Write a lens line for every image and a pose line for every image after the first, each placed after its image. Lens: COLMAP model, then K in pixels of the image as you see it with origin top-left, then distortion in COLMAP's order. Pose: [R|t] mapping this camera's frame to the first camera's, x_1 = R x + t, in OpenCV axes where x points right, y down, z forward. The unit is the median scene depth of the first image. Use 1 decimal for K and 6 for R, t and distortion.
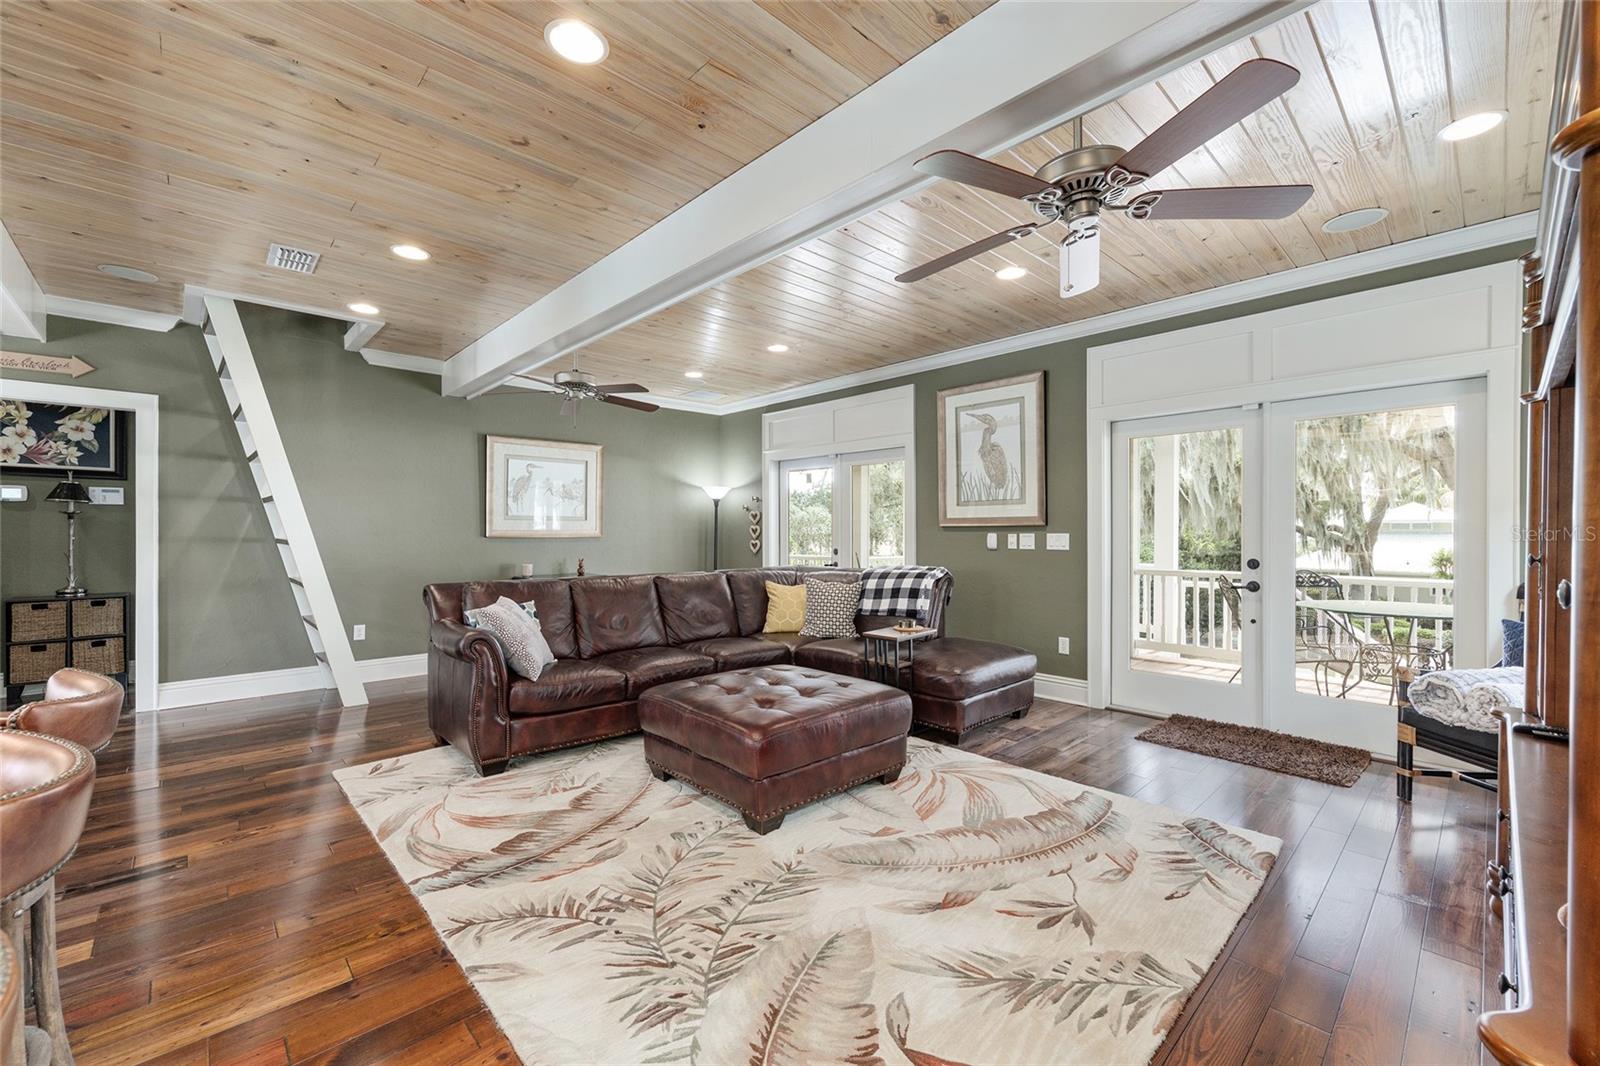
lens RADIAL K [[652.0, 0, 800.0], [0, 652.0, 533.0], [0, 0, 1]] dist [-0.001755, 0.000112]
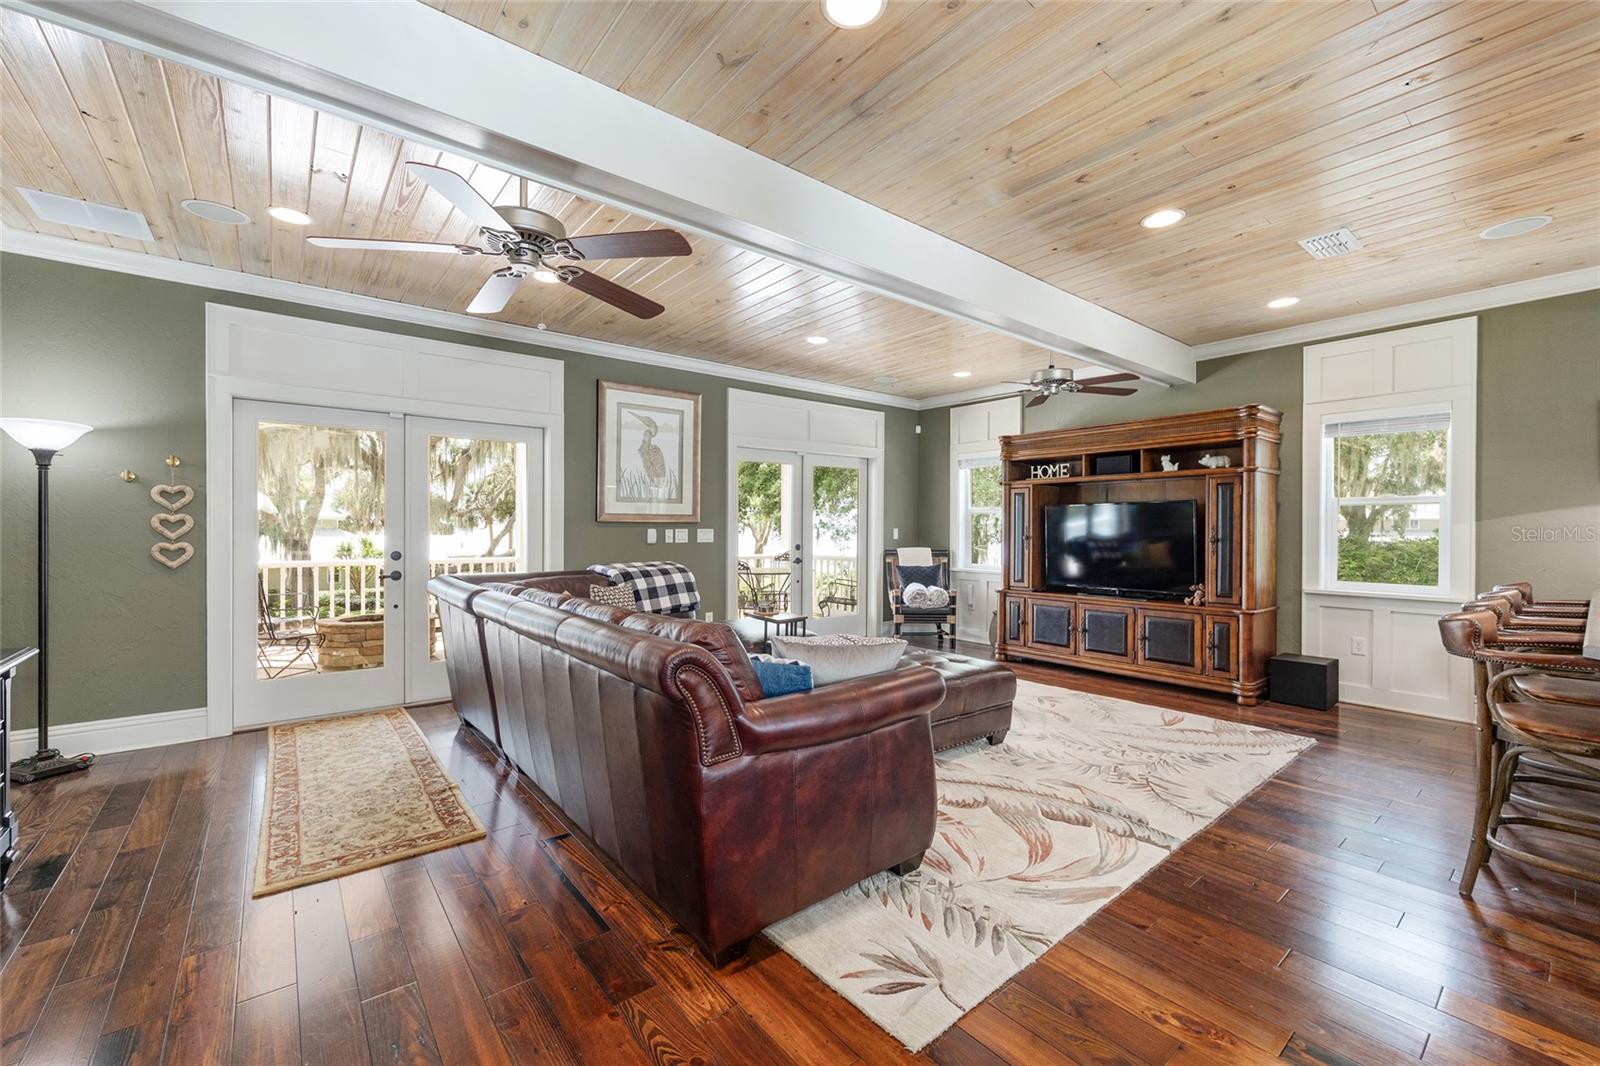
lens RADIAL K [[652.0, 0, 800.0], [0, 652.0, 533.0], [0, 0, 1]] dist [-0.001755, 0.000112]
pose [[0.073763, -0.007627, 0.997247, -0.824101], [-0.000332, 0.999971, 0.007673, -0.001323], [-0.997276, -0.000897, 0.073758, 0.732724]]
